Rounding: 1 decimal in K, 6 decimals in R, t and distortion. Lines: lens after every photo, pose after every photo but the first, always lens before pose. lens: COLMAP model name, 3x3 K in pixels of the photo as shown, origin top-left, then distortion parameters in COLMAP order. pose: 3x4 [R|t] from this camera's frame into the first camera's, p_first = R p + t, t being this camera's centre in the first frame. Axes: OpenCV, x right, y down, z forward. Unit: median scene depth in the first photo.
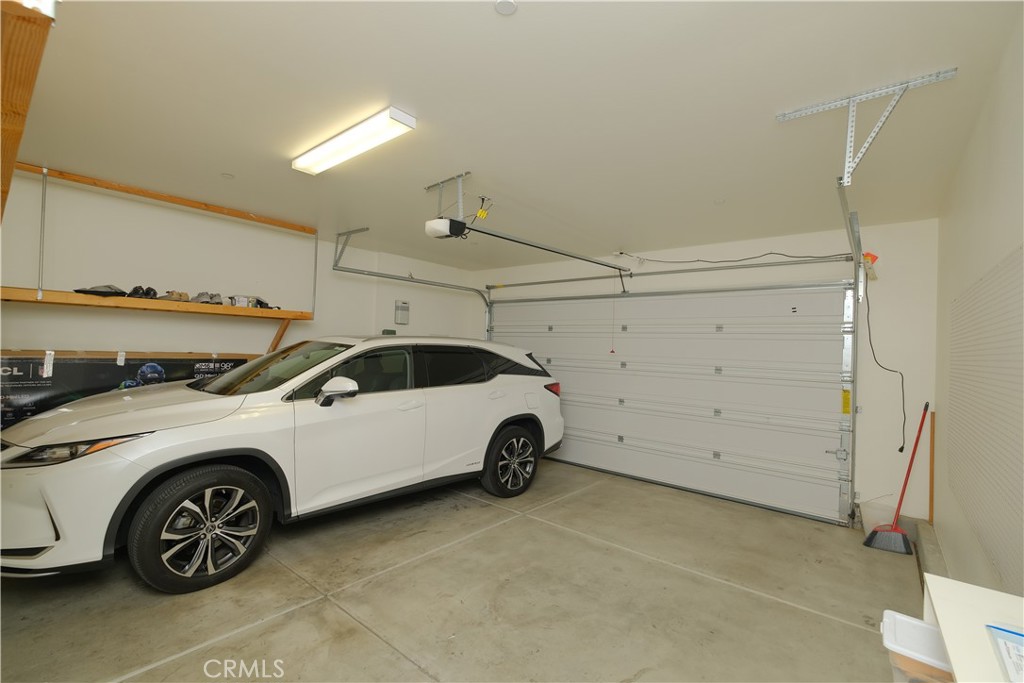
lens RADIAL K [[442.6, 0, 511.1], [0, 442.6, 342.8], [0, 0, 1]] dist [-0.005460, 0.001216]
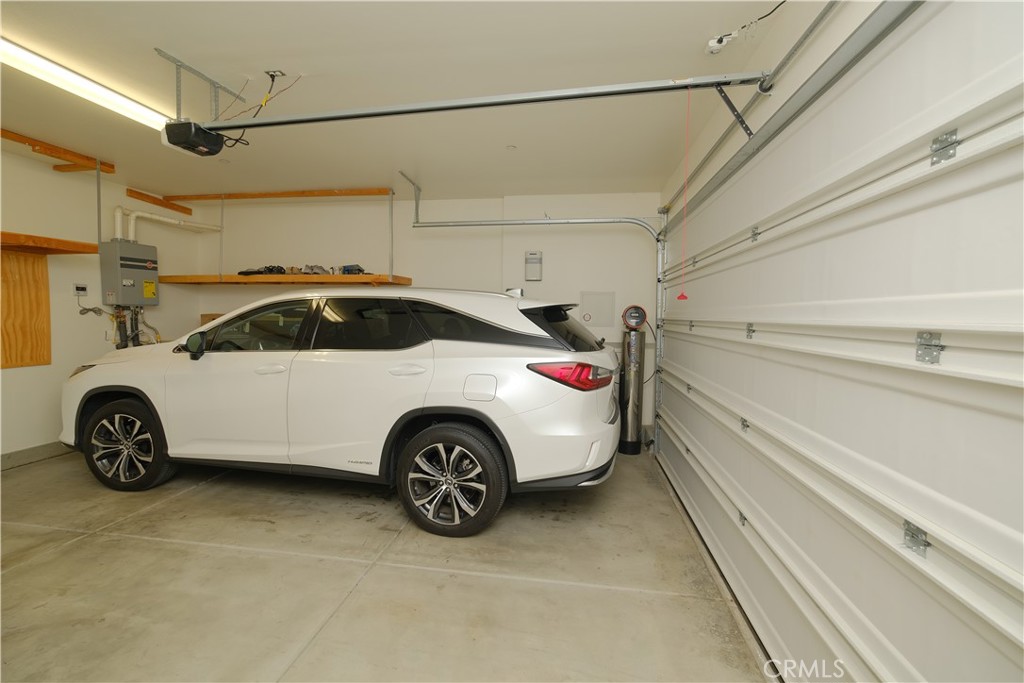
lens RADIAL K [[442.6, 0, 513.9], [0, 442.6, 338.1], [0, 0, 1]] dist [-0.005460, 0.001216]
pose [[0.529610, 0.019188, -0.848024, 0.640753], [0.014950, 0.999378, 0.031949, 0.055042], [0.848110, -0.029599, 0.528993, 0.836034]]
